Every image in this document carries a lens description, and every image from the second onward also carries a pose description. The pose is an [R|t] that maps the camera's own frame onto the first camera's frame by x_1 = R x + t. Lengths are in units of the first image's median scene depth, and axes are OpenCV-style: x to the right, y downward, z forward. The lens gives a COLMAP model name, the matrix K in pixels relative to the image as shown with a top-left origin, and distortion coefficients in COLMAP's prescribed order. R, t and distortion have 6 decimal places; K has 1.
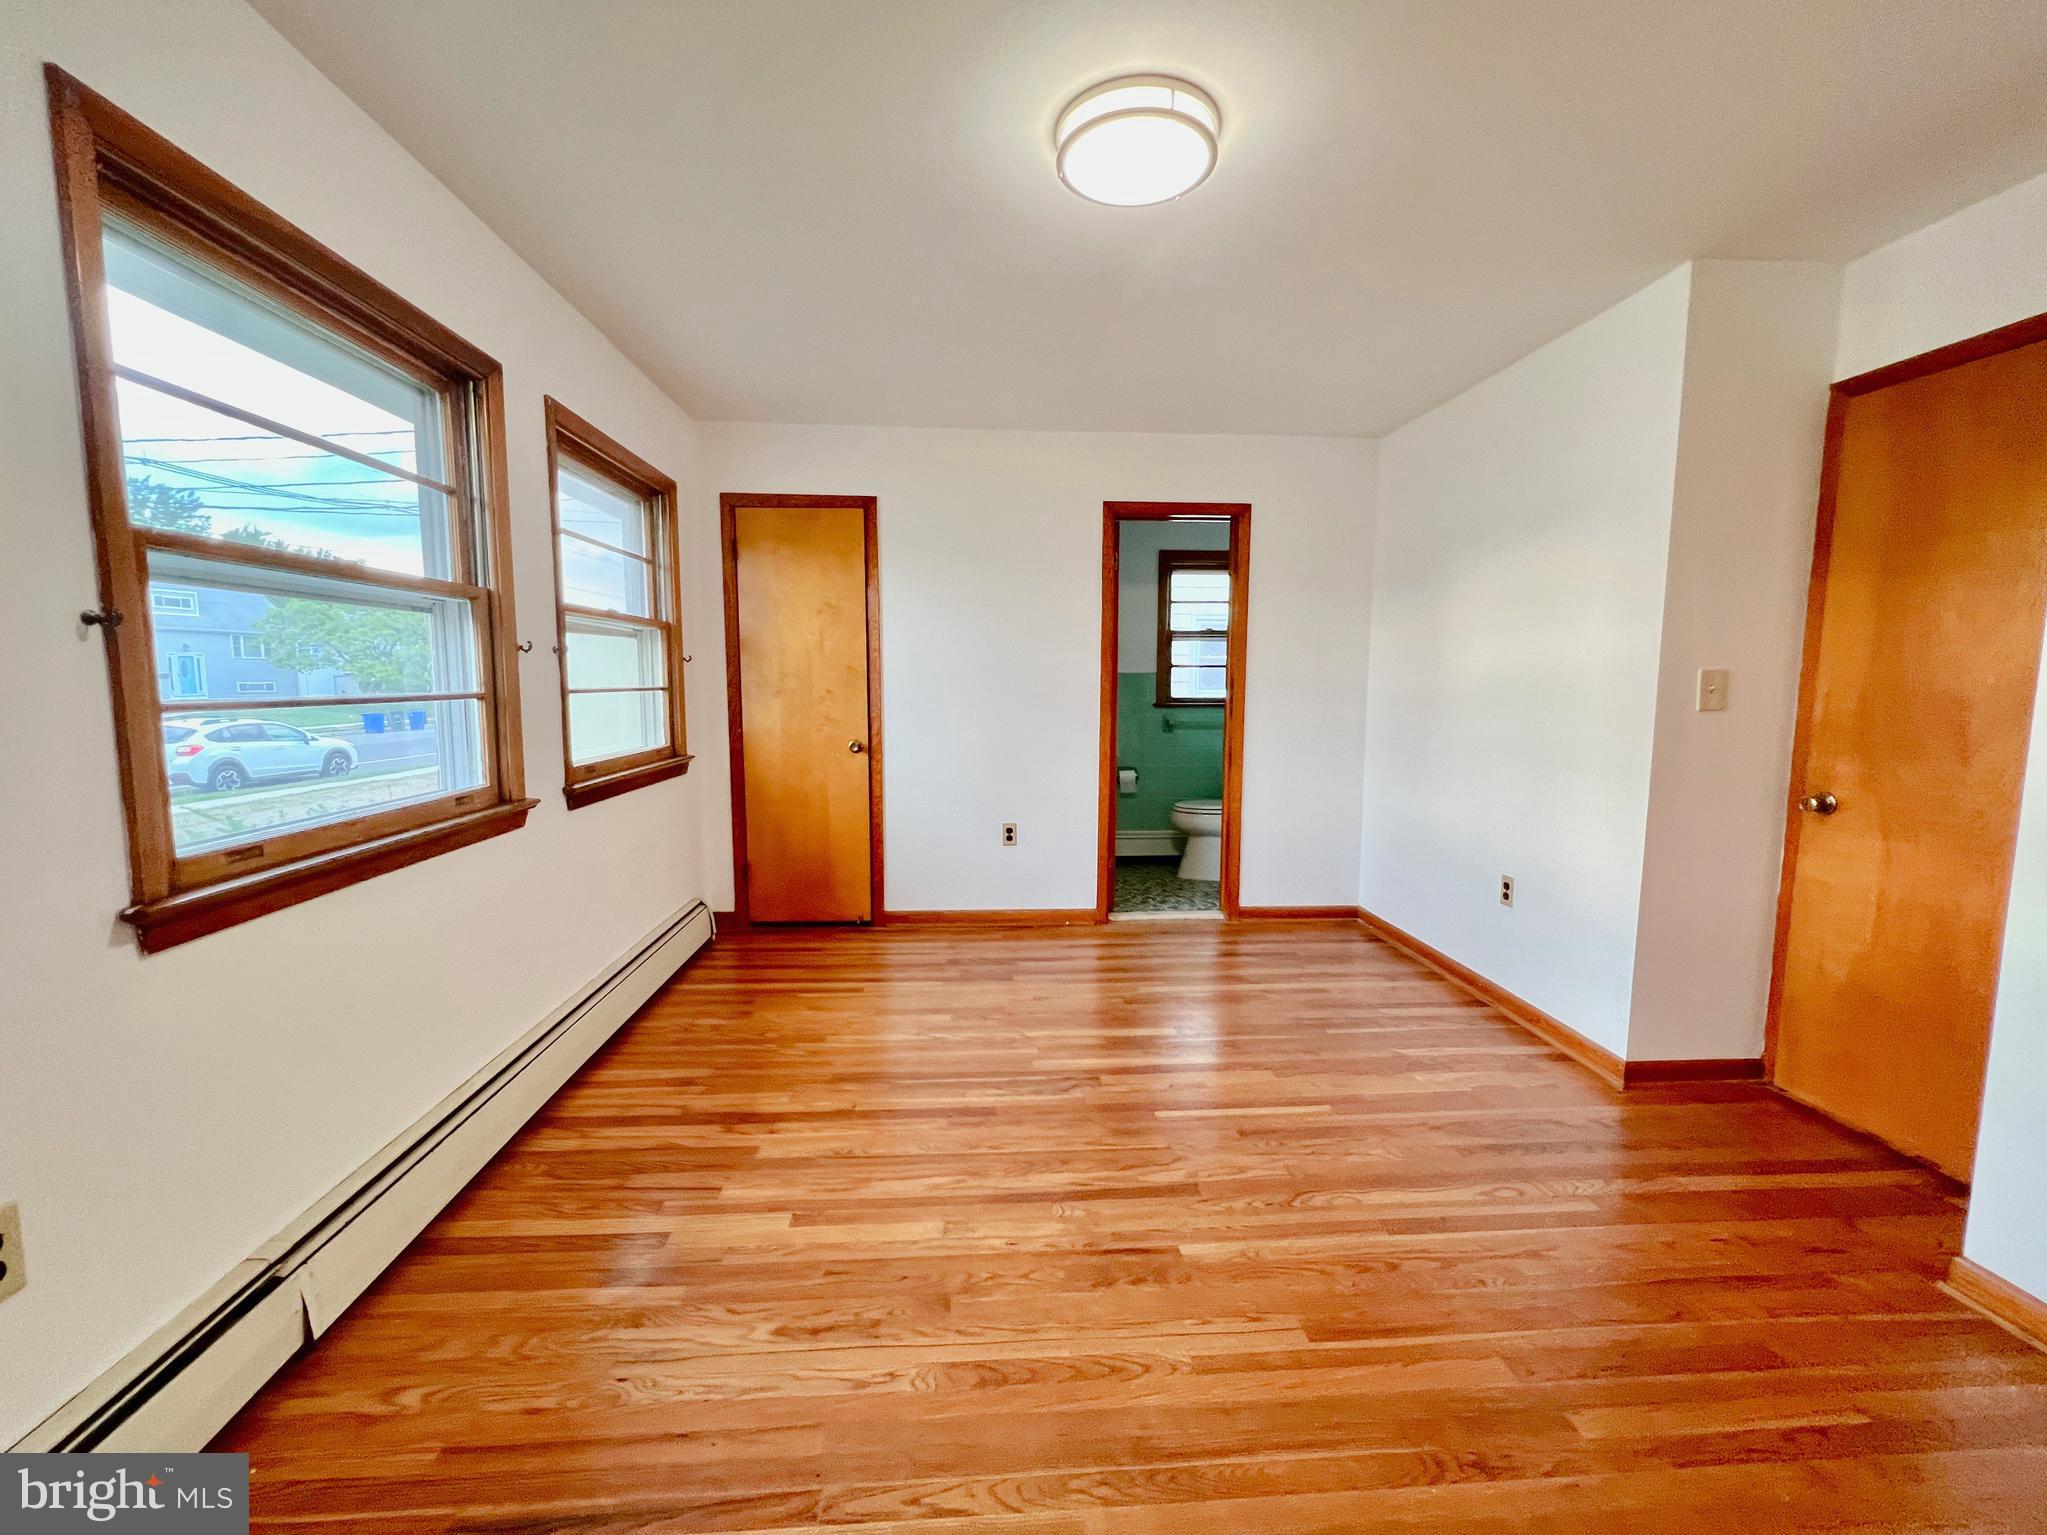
lens RADIAL K [[819.1, 0, 1023.5], [0, 819.1, 767.5], [0, 0, 1]] dist [0.000987, -0.000009]
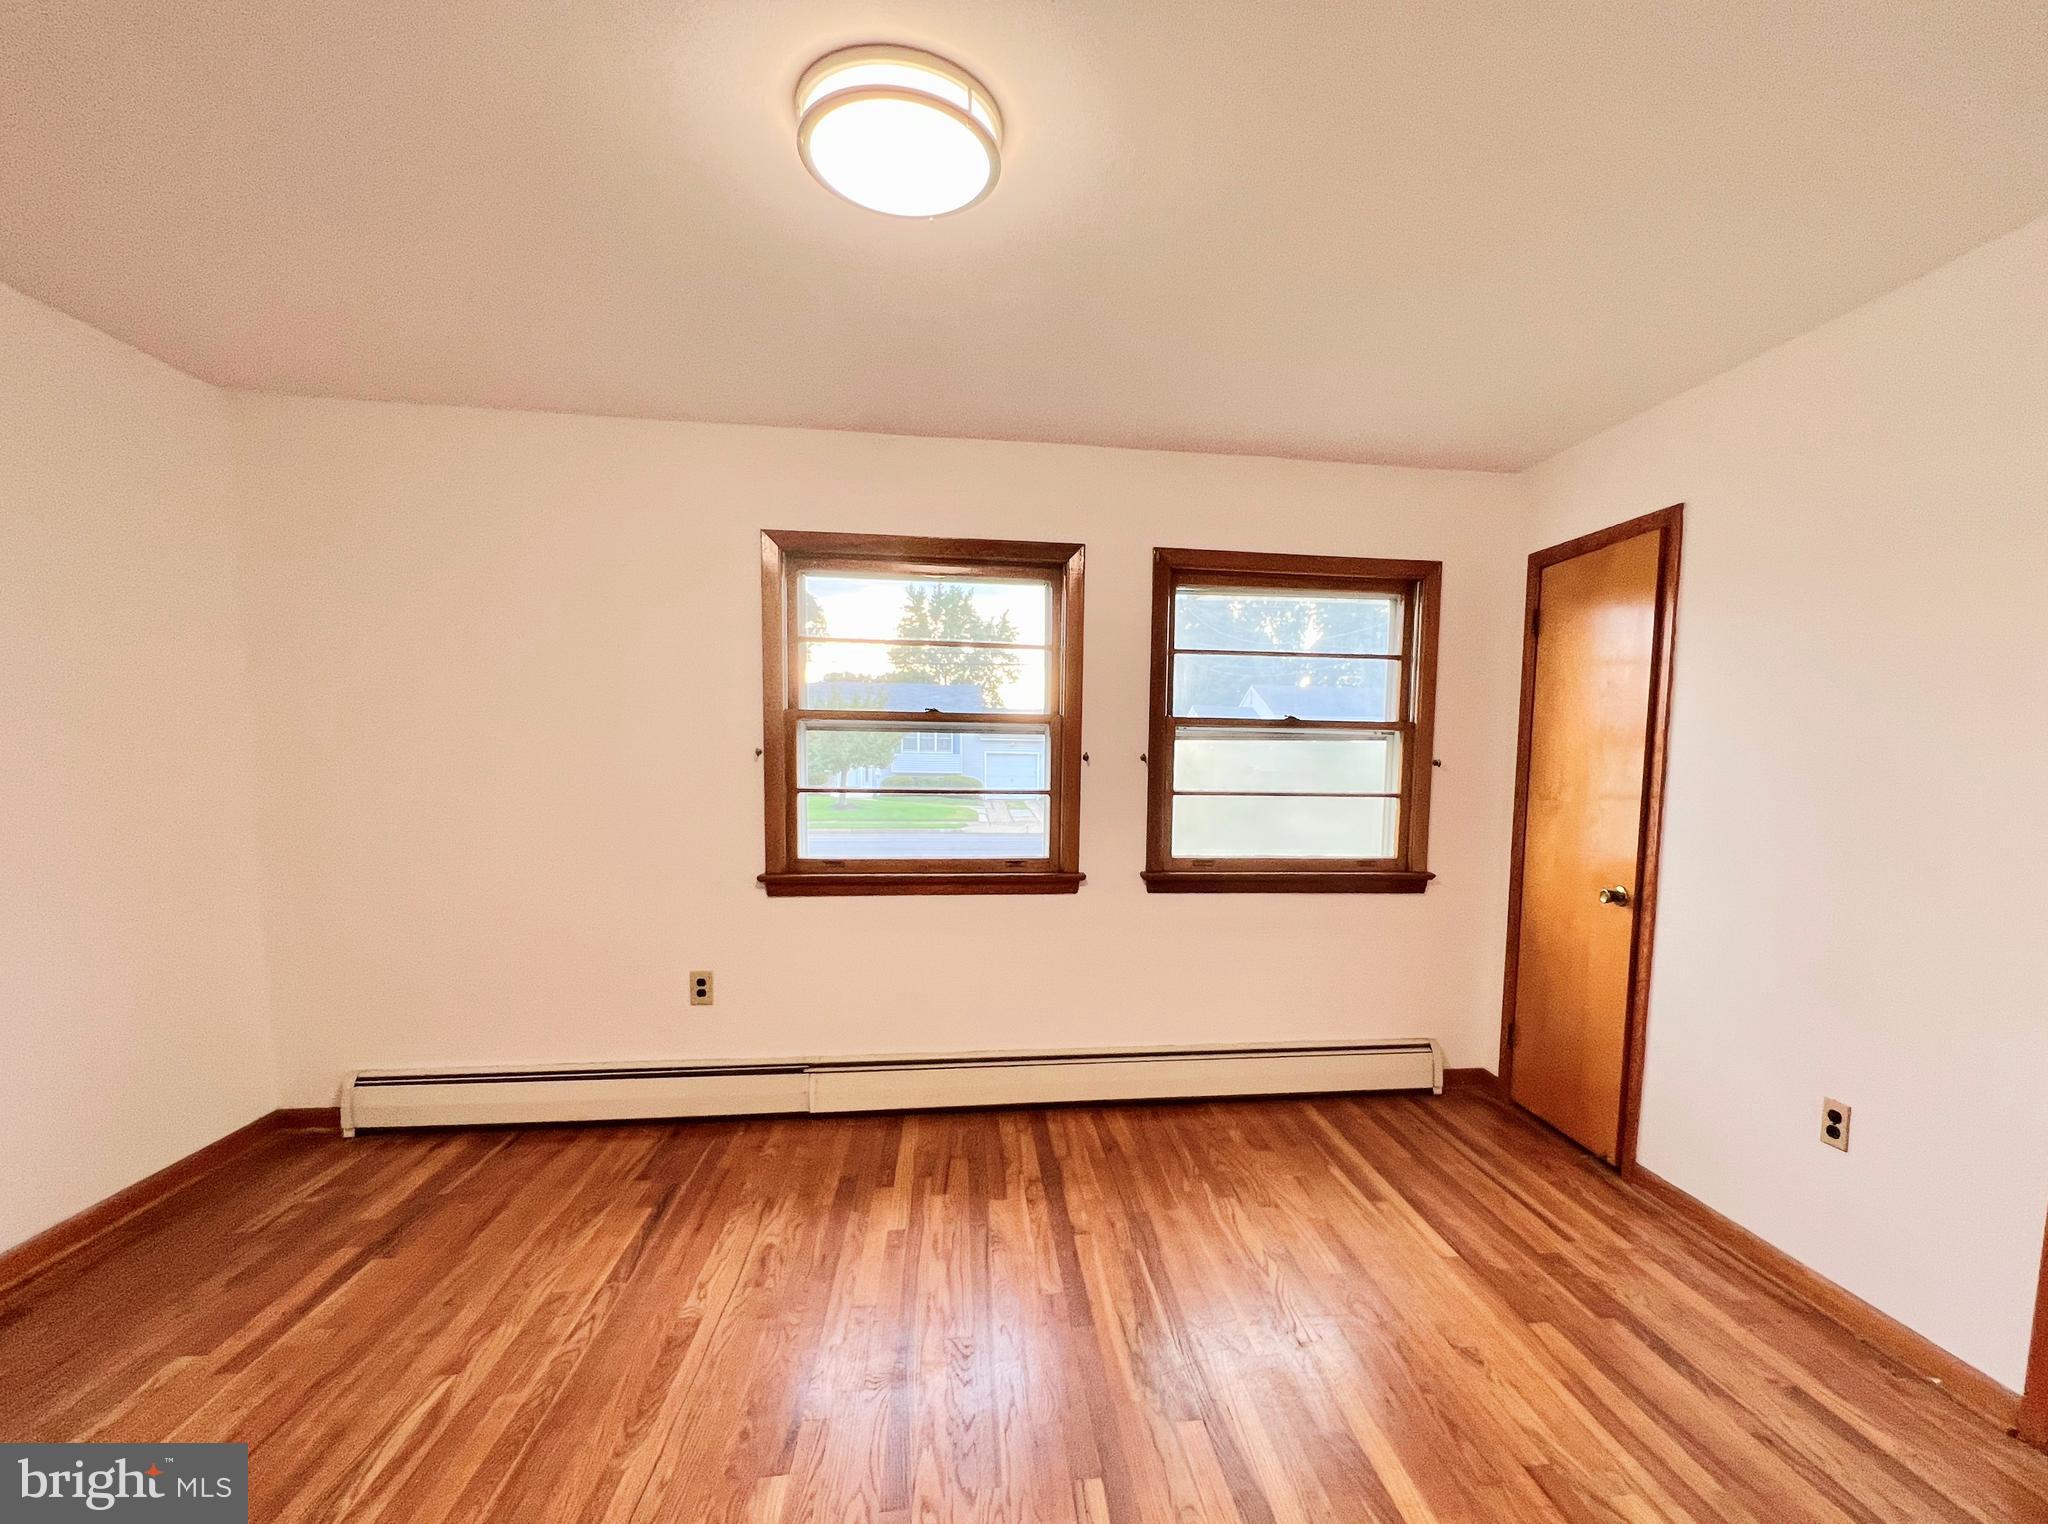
lens RADIAL K [[861.1, 0, 1024.6], [0, 861.1, 835.1], [0, 0, 1]] dist [0.002617, 0.000120]
pose [[0.087639, 0.089267, -0.992145, 0.579164], [-0.123502, 0.989266, 0.078099, -0.091503], [0.988467, 0.115687, 0.097723, 0.607703]]
